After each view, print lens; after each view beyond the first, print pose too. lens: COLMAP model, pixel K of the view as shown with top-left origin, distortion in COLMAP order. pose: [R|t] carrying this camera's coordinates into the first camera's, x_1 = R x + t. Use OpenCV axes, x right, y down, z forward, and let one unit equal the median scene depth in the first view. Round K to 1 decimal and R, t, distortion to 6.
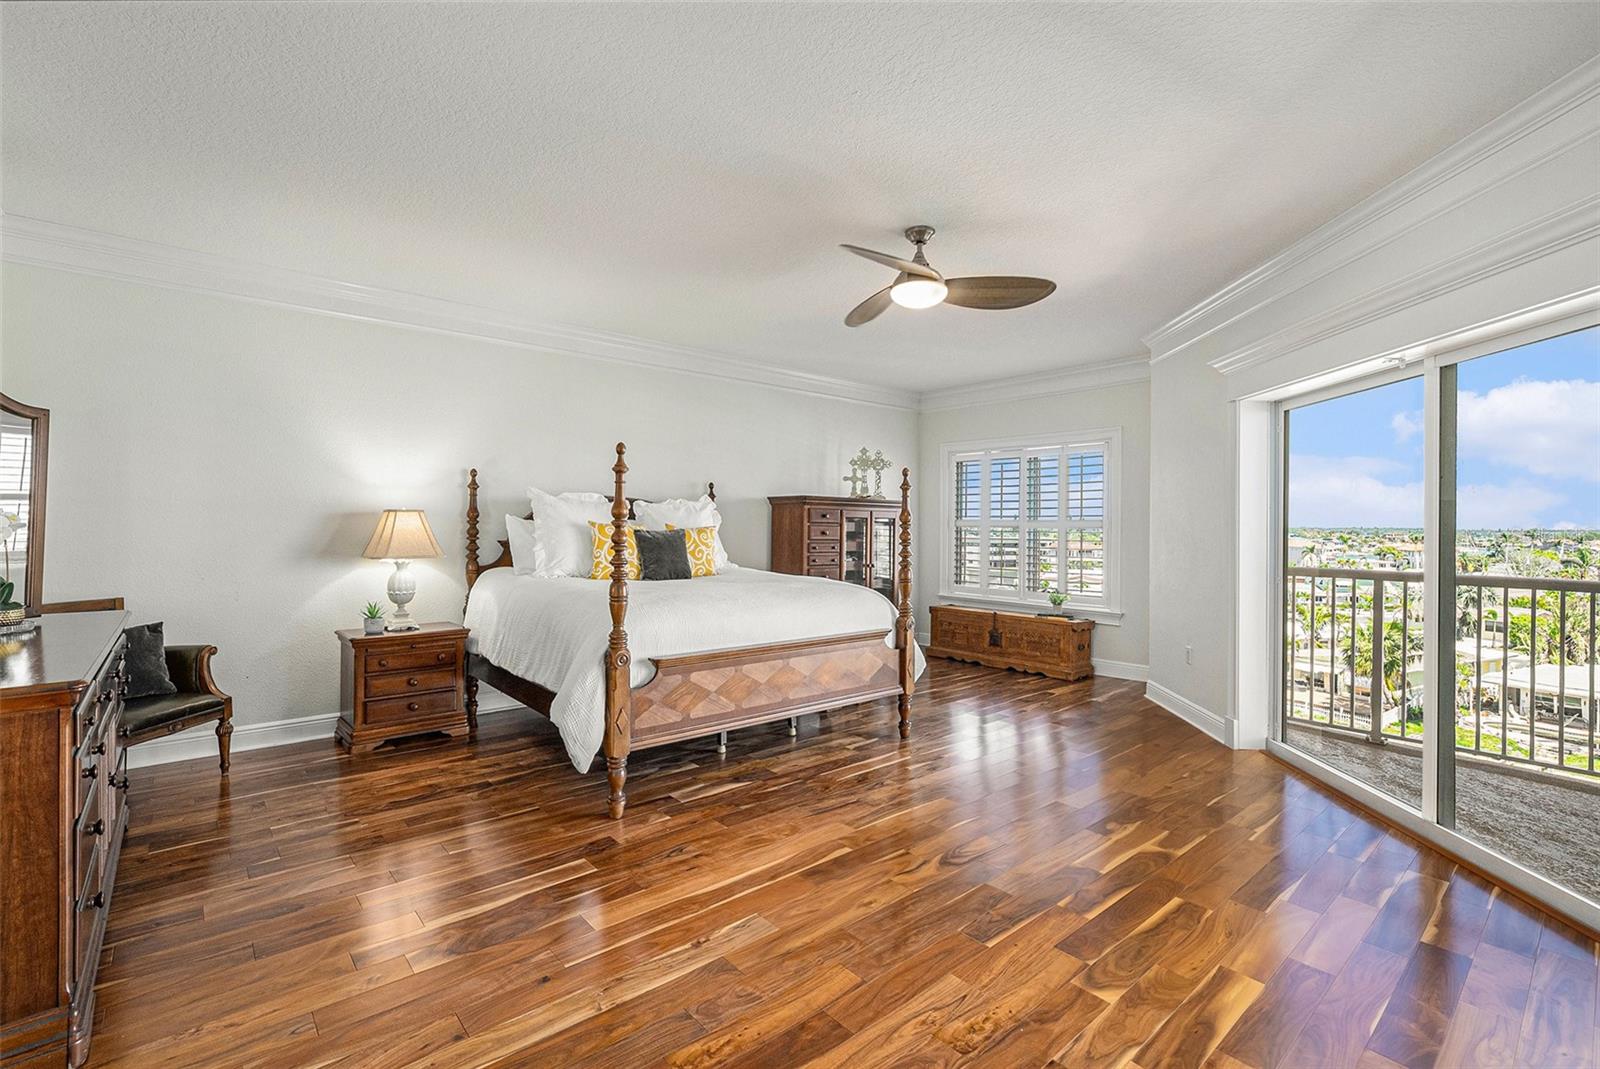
lens RADIAL K [[715.9, 0, 827.6], [0, 715.9, 535.3], [0, 0, 1]] dist [-0.013623, 0.006026]
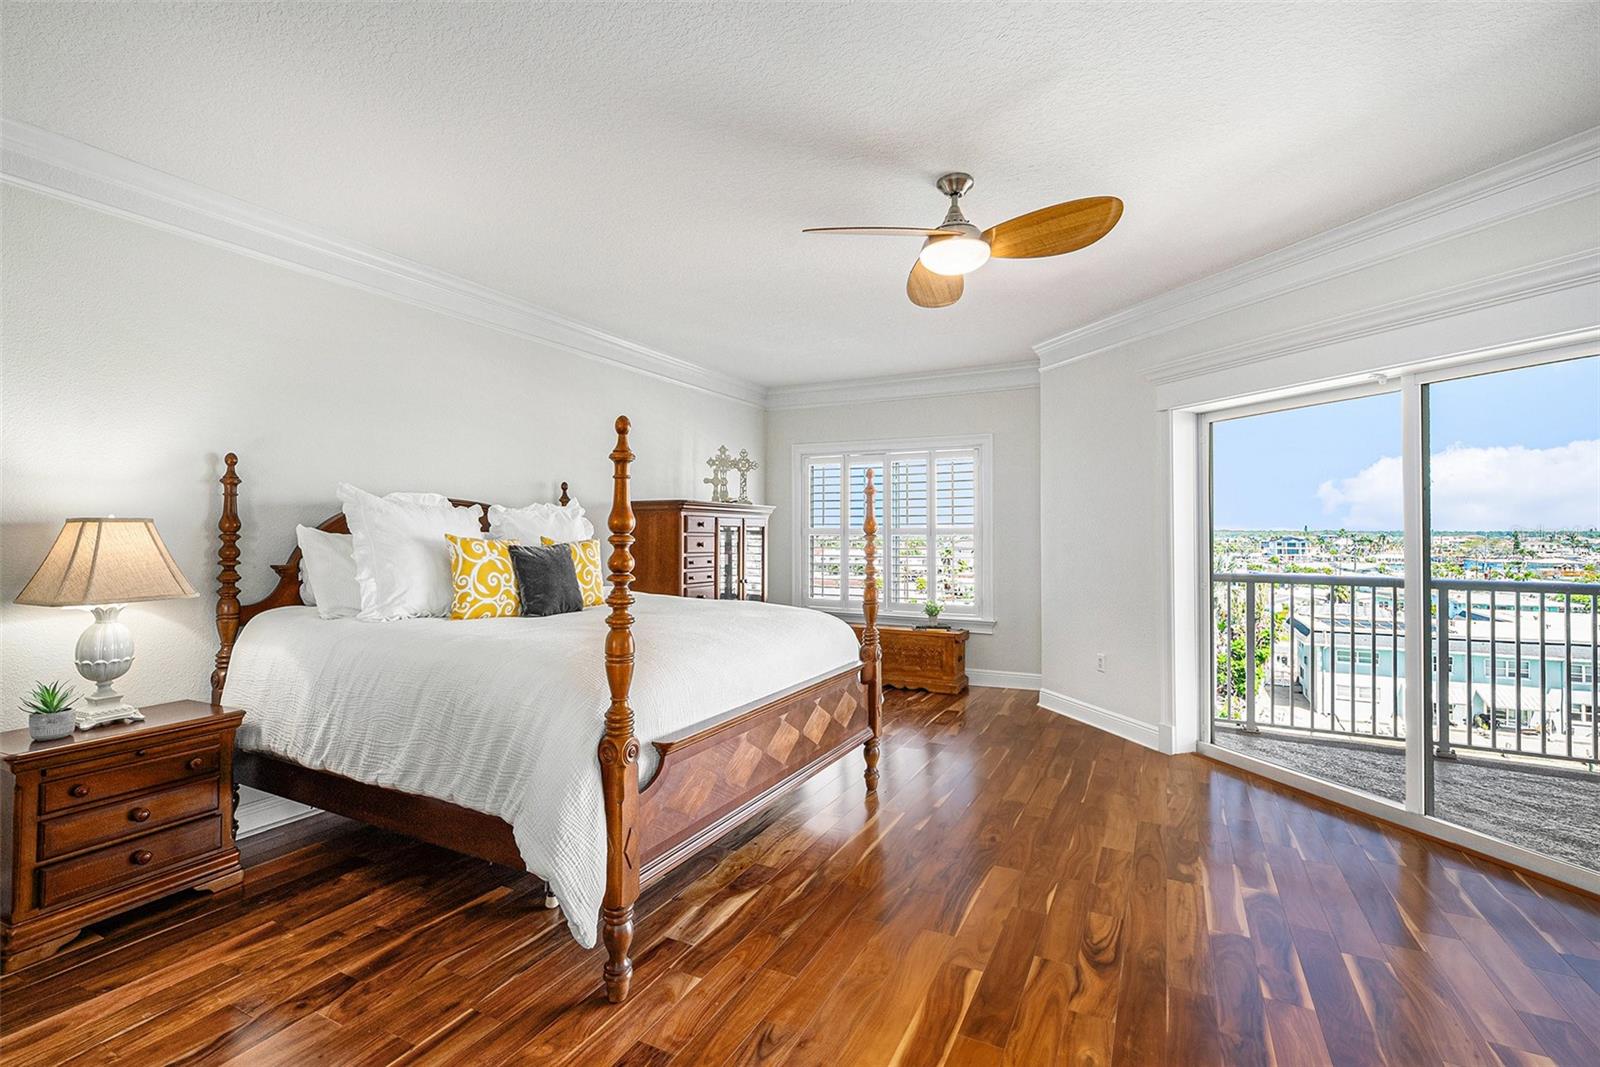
lens RADIAL K [[715.9, 0, 827.6], [0, 715.9, 534.3], [0, 0, 1]] dist [-0.013623, 0.006026]
pose [[0.930631, -0.008151, 0.365867, -0.259052], [0.011431, 0.999912, -0.006801, -0.011947], [-0.365779, 0.010511, 0.930642, 0.243292]]
